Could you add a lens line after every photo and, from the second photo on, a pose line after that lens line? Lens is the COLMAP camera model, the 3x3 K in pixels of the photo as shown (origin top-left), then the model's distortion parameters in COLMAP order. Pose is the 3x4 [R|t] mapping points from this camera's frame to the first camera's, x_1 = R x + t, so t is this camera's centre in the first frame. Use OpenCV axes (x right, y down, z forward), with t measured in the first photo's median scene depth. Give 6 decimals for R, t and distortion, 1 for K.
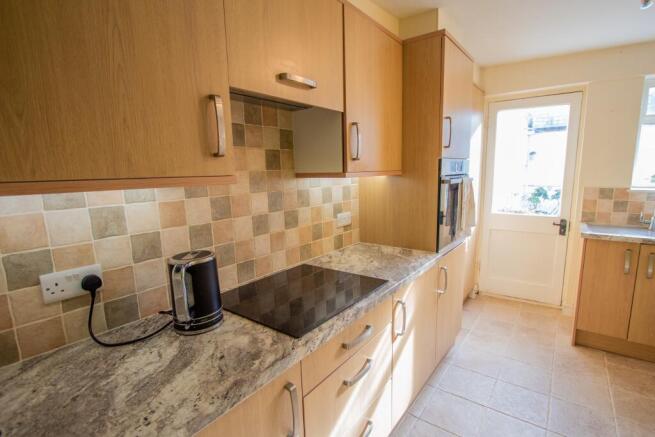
lens RADIAL K [[312.0, 0, 327.5], [0, 312.0, 218.5], [0, 0, 1]] dist [-0.000376, -0.000088]
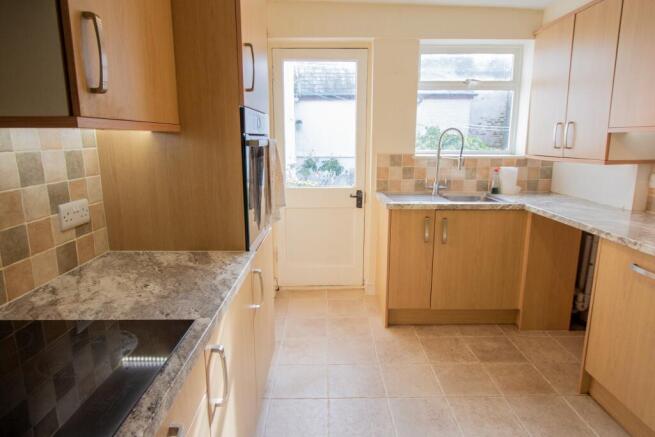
lens RADIAL K [[388.4, 0, 327.4], [0, 388.4, 211.8], [0, 0, 1]] dist [-0.014881, 0.000077]
pose [[0.786906, -0.092367, 0.610121, -0.009905], [0.074156, 0.995723, 0.055101, -0.005401], [-0.612601, 0.001885, 0.790390, 0.223340]]
